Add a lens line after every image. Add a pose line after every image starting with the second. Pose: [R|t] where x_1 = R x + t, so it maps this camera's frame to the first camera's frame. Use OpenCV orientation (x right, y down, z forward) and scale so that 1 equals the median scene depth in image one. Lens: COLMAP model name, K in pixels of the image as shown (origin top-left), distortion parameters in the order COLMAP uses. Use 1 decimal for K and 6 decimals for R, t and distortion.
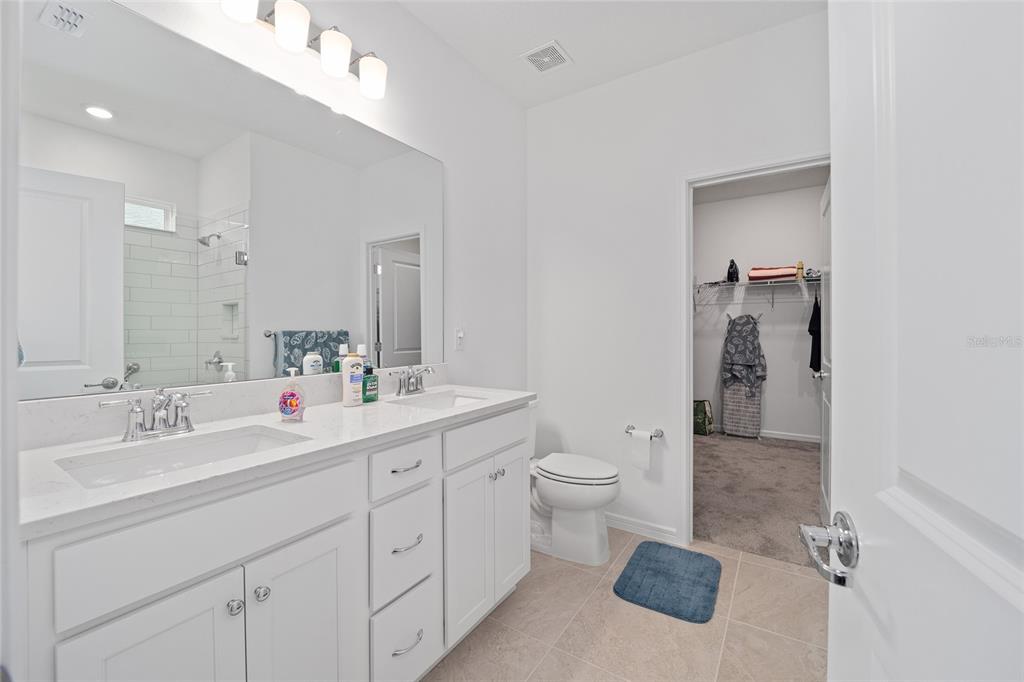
lens RADIAL K [[415.6, 0, 504.1], [0, 415.6, 327.9], [0, 0, 1]] dist [-0.010958, -0.000118]
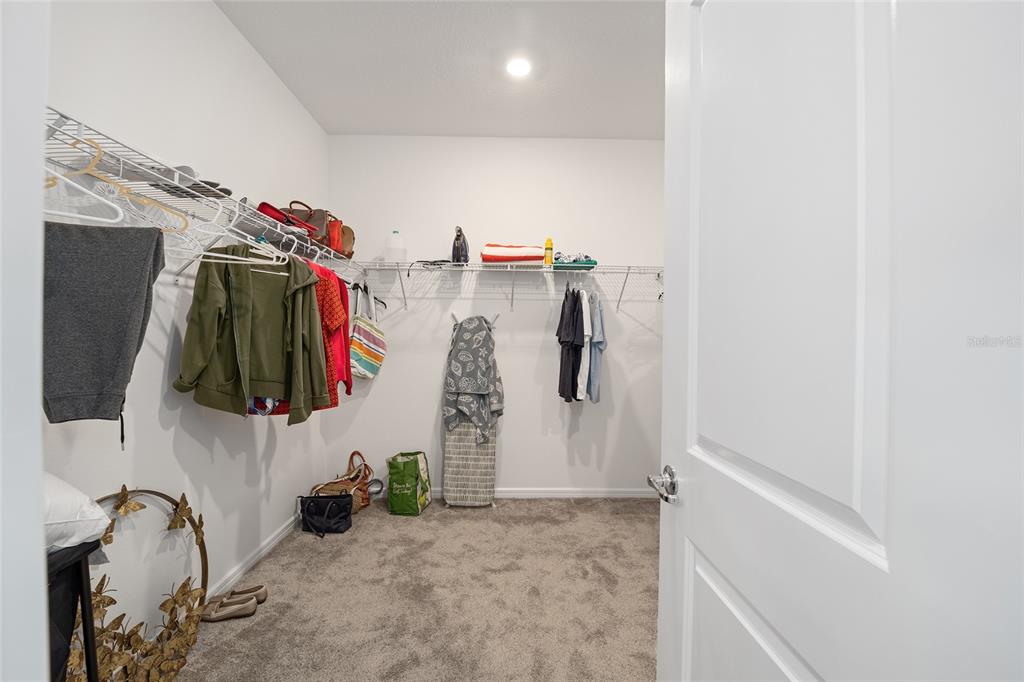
lens RADIAL K [[415.6, 0, 510.3], [0, 415.6, 338.2], [0, 0, 1]] dist [-0.010958, -0.000118]
pose [[0.817786, 0.004729, 0.575503, 0.254876], [-0.011697, 0.999896, 0.008405, -0.002968], [-0.575404, -0.013606, 0.817756, 0.442737]]
